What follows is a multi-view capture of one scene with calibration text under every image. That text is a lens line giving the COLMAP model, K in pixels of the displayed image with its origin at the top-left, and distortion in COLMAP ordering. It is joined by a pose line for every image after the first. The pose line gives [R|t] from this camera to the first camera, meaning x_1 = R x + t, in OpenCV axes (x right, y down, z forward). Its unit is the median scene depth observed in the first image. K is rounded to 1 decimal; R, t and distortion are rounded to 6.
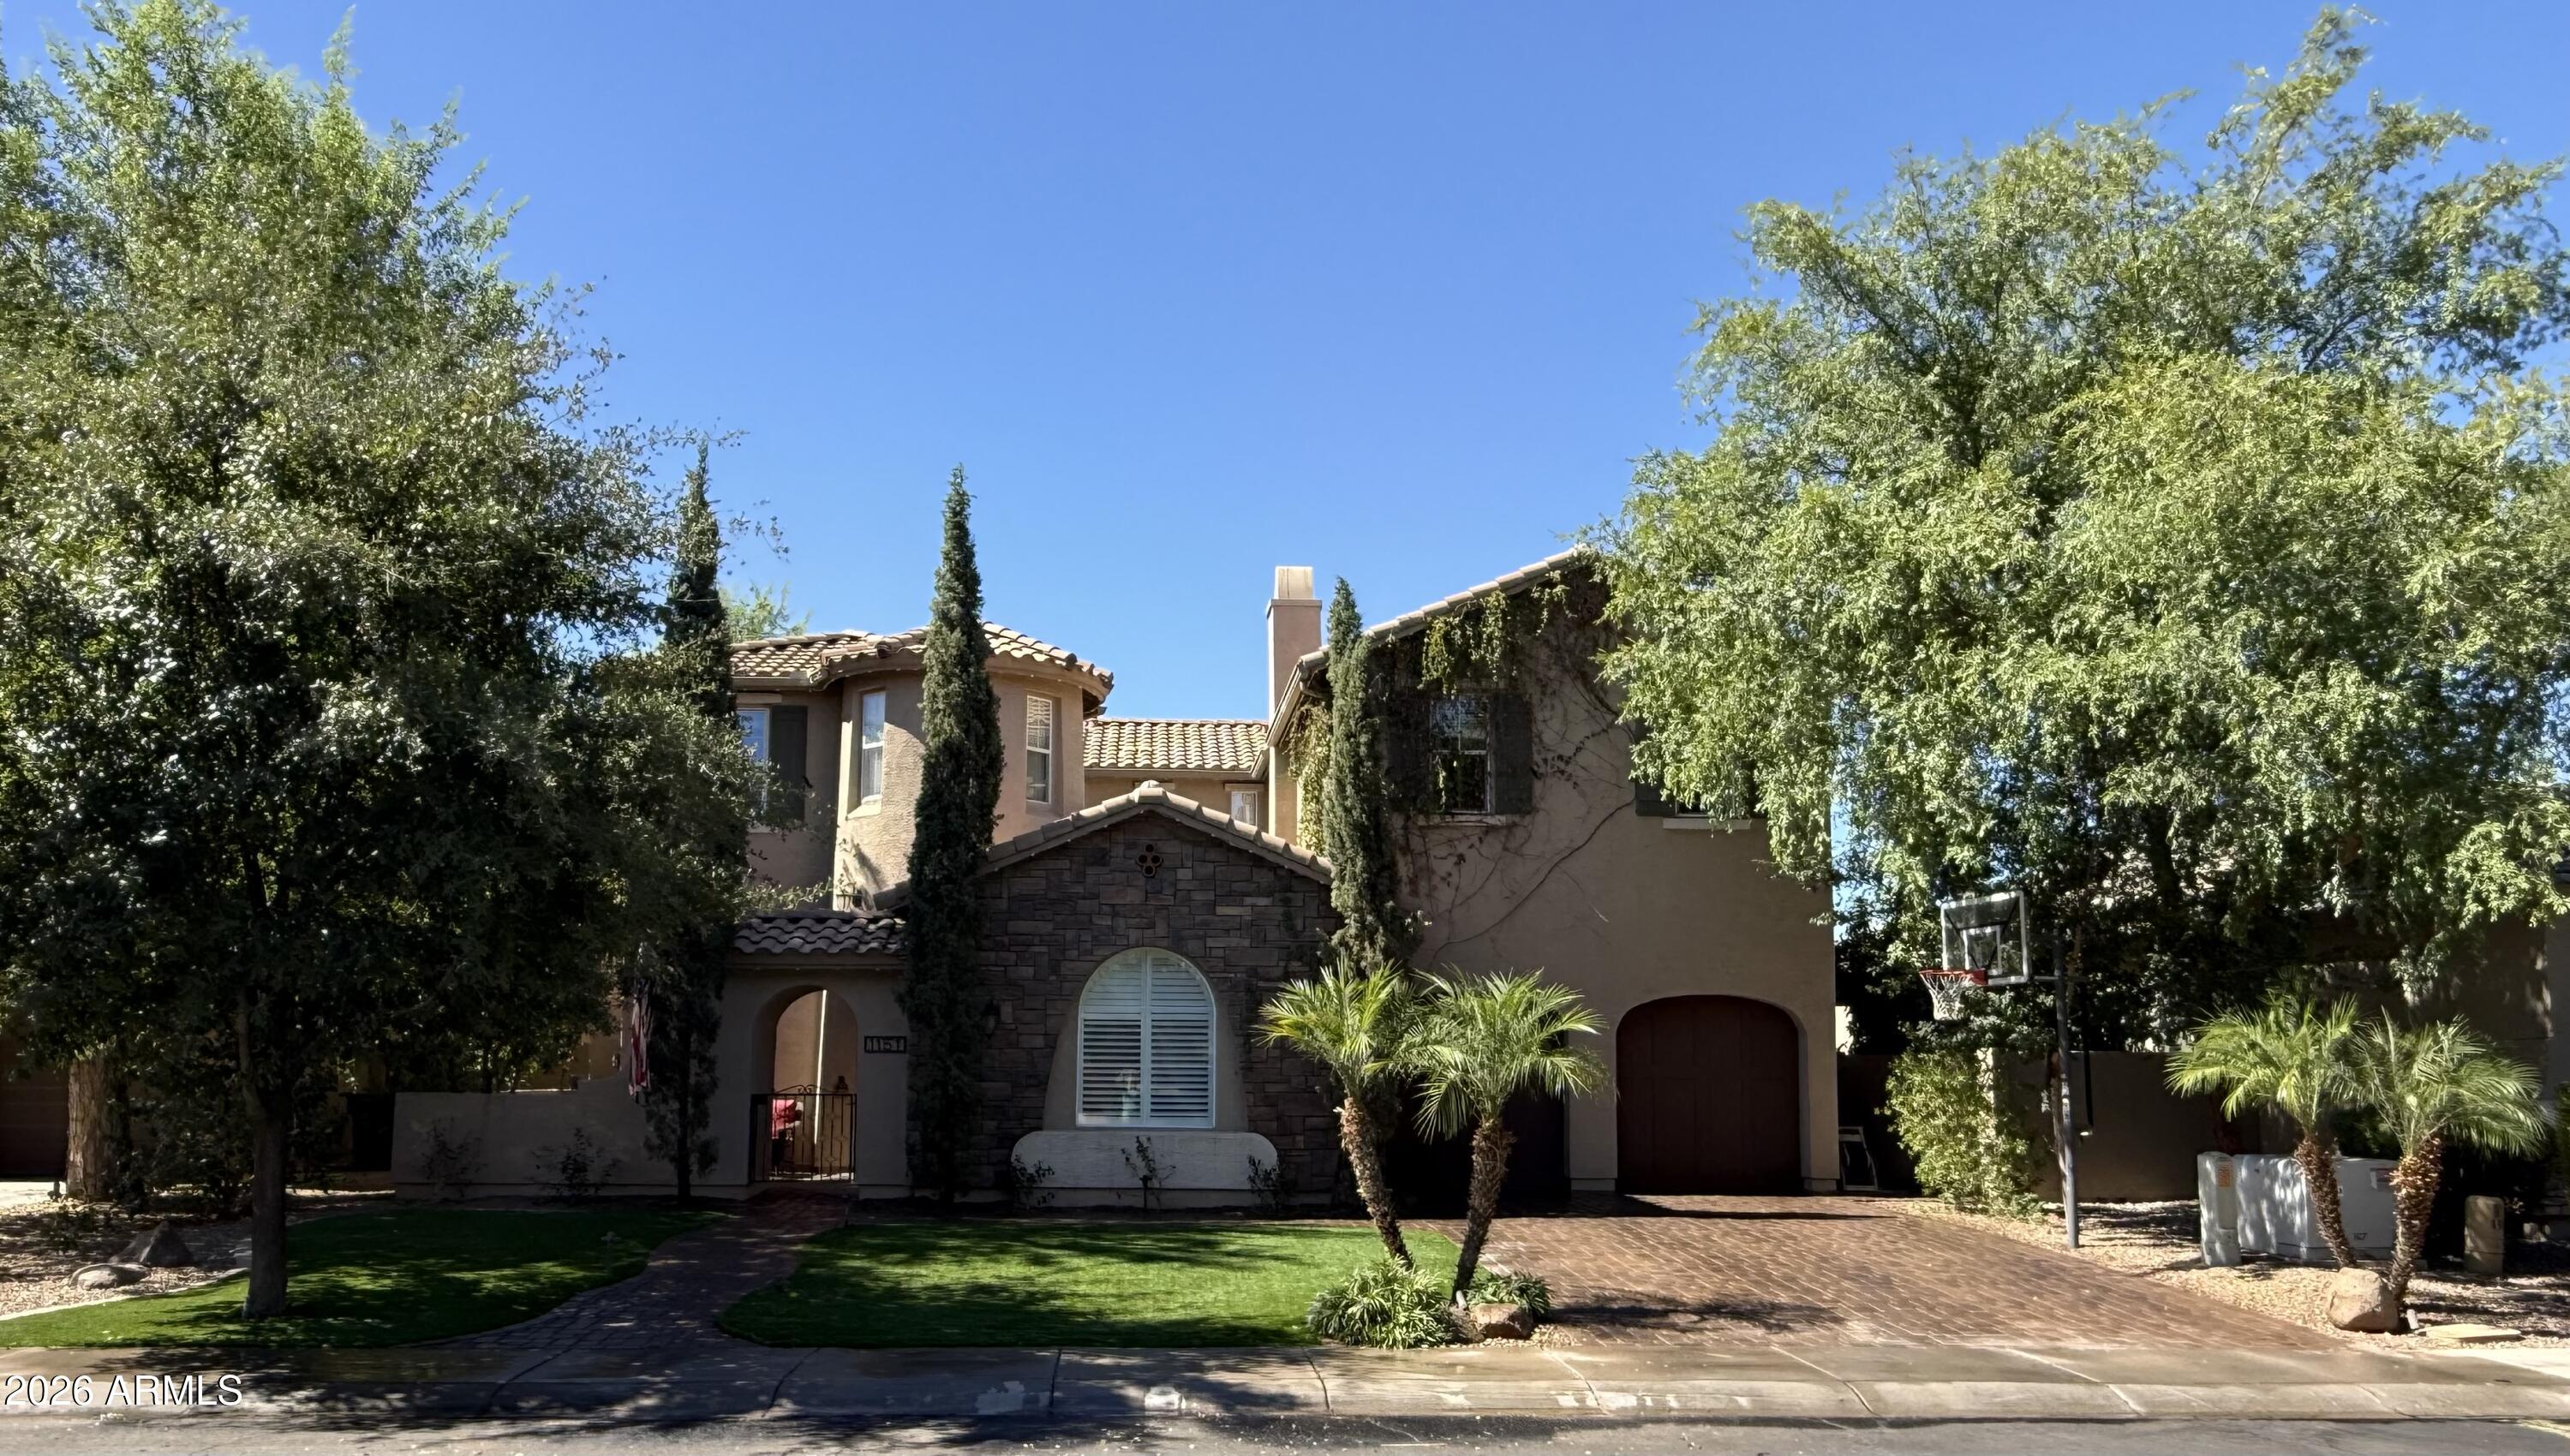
lens RADIAL K [[1824.9, 0, 1216.1], [0, 1824.9, 893.7], [0, 0, 1]] dist [0.000612, 0.000007]
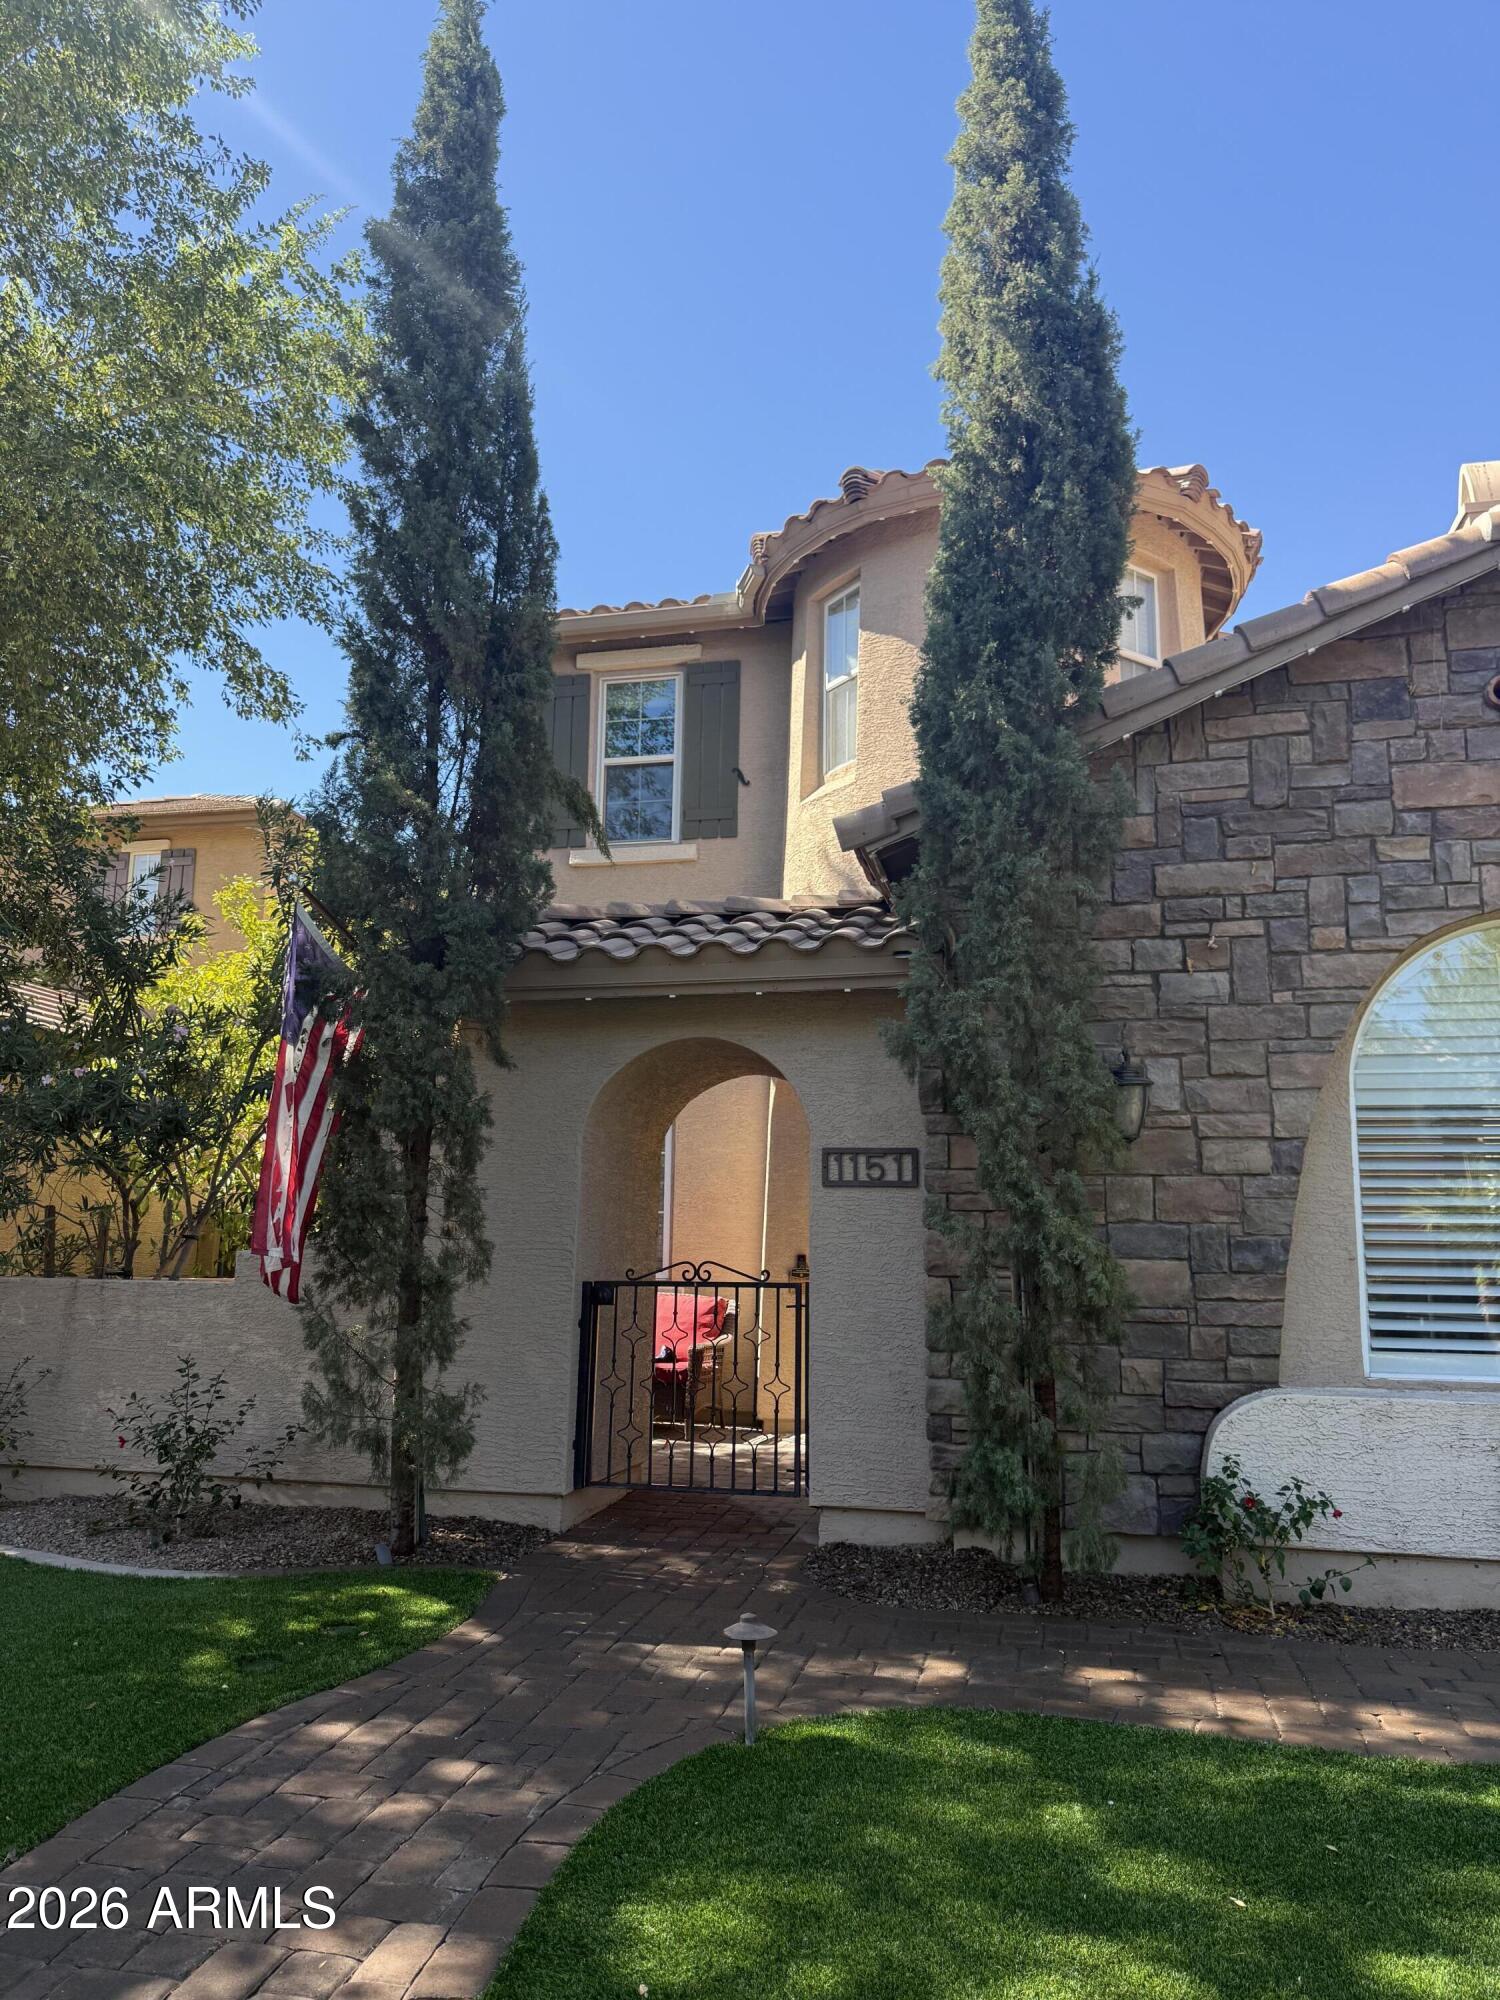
lens RADIAL K [[1398.5, 0, 747.1], [0, 1398.5, 1009.8], [0, 0, 1]] dist [0.160842, -0.315426]
pose [[0.961832, -0.042292, -0.270354, -0.116988], [0.018039, 0.995635, -0.091573, 0.075097], [0.273046, 0.083201, 0.958396, 0.665824]]
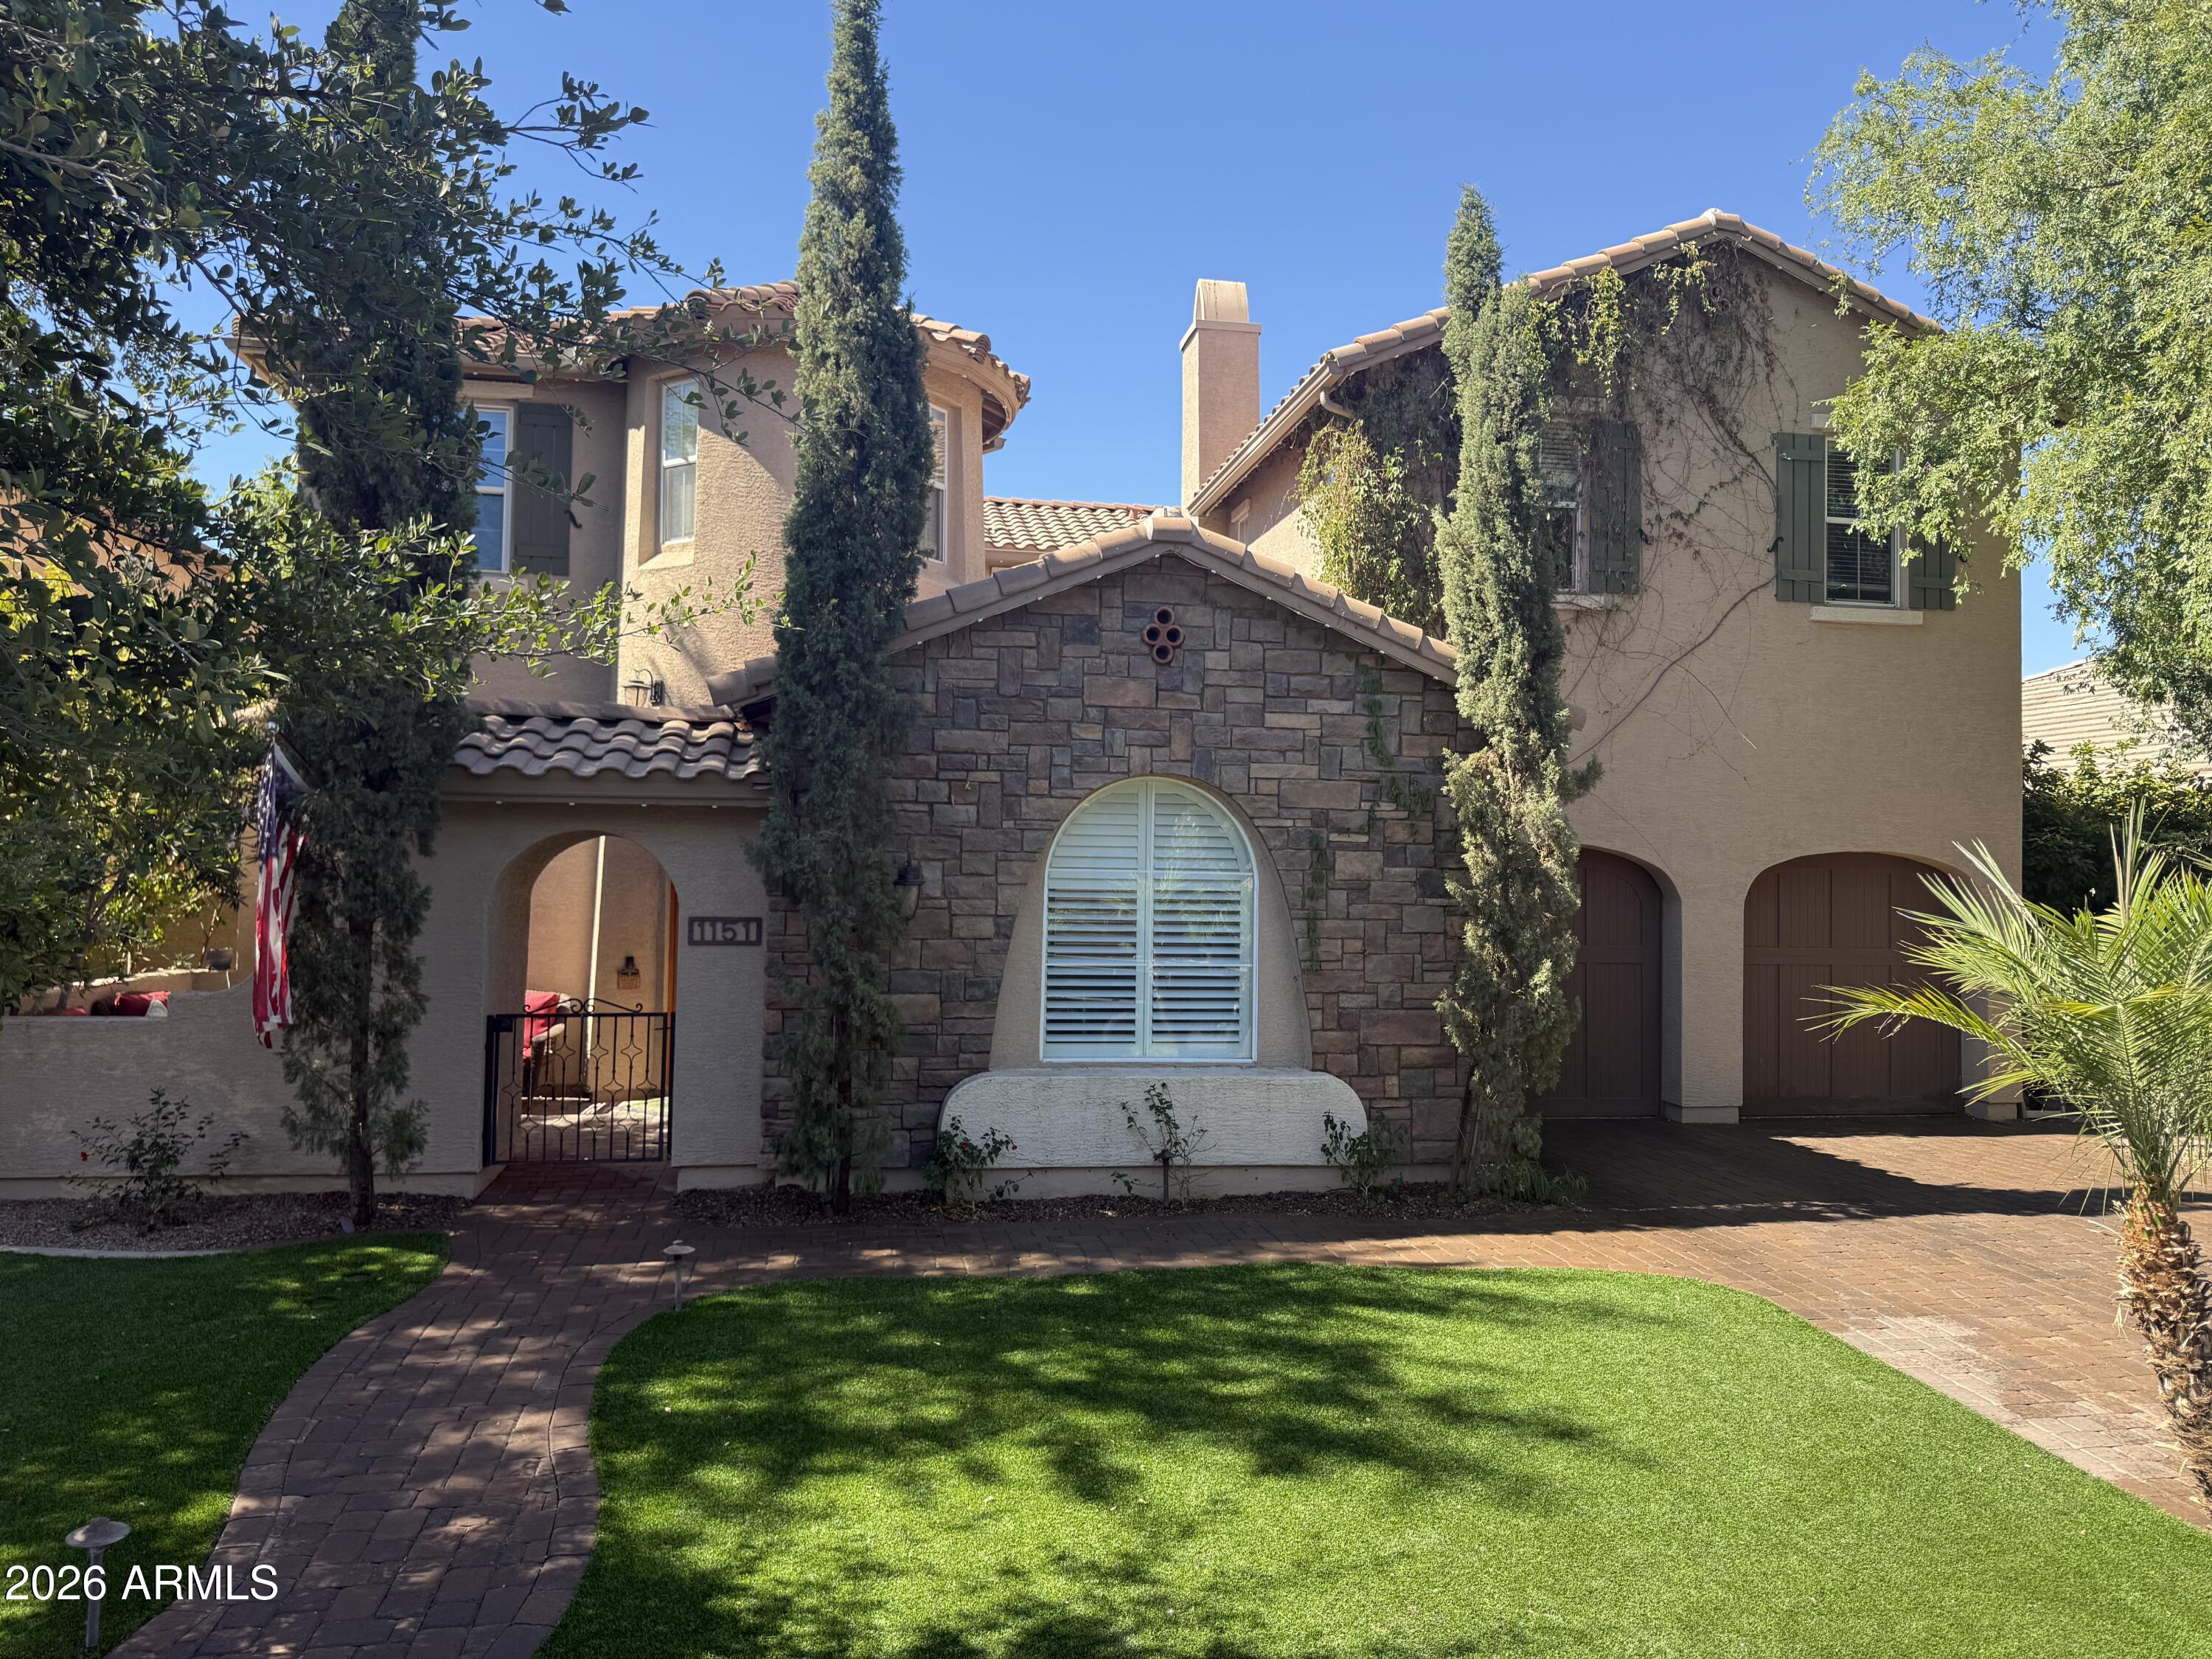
lens RADIAL K [[1550.7, 0, 1114.0], [0, 1550.7, 827.2], [0, 0, 1]] dist [0.125437, -0.192896]
pose [[0.991940, 0.012987, 0.126040, -0.118843], [-0.021521, 0.997548, 0.066588, 0.011674], [-0.124866, -0.068764, 0.989788, 0.474917]]
